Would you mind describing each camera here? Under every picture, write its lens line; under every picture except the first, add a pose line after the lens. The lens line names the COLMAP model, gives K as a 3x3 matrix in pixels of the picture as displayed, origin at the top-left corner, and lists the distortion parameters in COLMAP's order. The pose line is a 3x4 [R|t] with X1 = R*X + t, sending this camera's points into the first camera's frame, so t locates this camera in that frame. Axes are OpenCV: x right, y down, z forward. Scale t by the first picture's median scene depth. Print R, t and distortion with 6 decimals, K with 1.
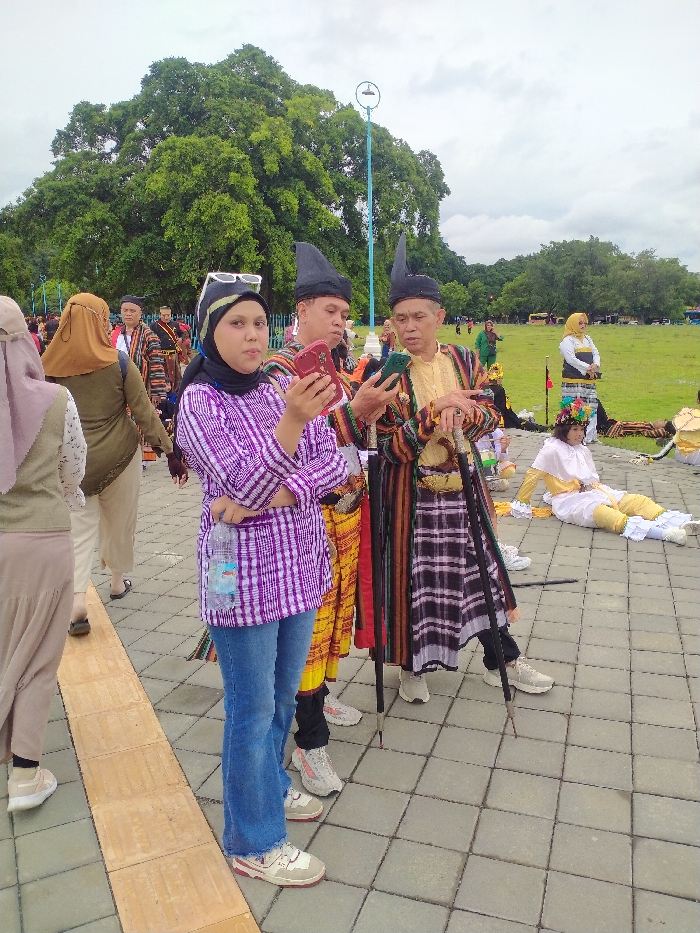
lens RADIAL K [[782.9, 0, 354.9], [0, 782.9, 469.9], [0, 0, 1]] dist [0.072992, -0.167912]
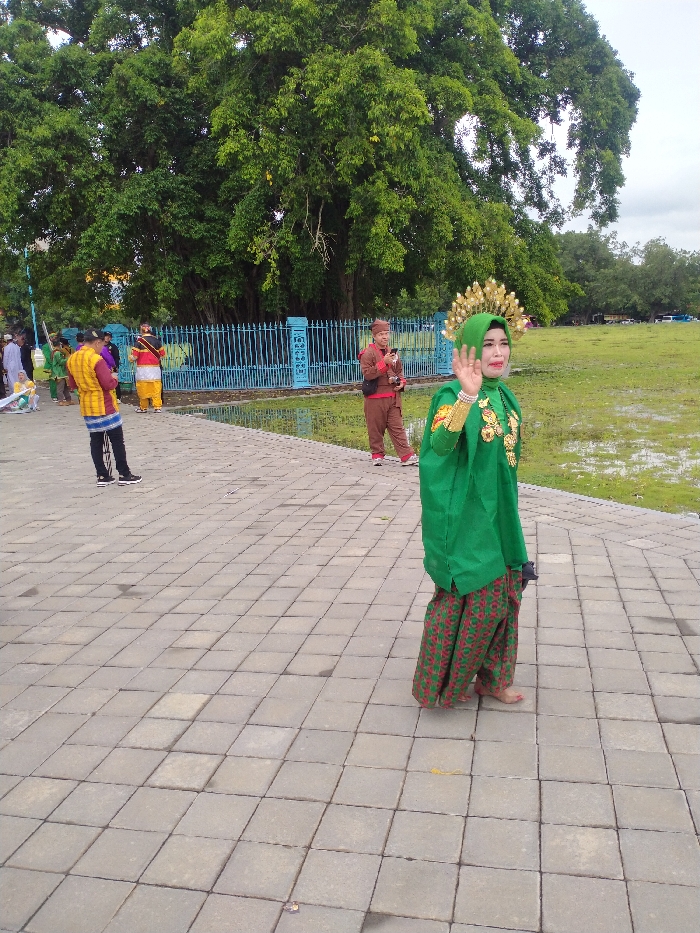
lens RADIAL K [[782.9, 0, 354.9], [0, 782.9, 469.9], [0, 0, 1]] dist [0.072992, -0.167912]
pose [[0.993767, -0.053229, 0.097945, -0.204042], [0.054503, 0.998460, -0.010374, -0.094553], [-0.097242, 0.015647, 0.995138, 0.498607]]
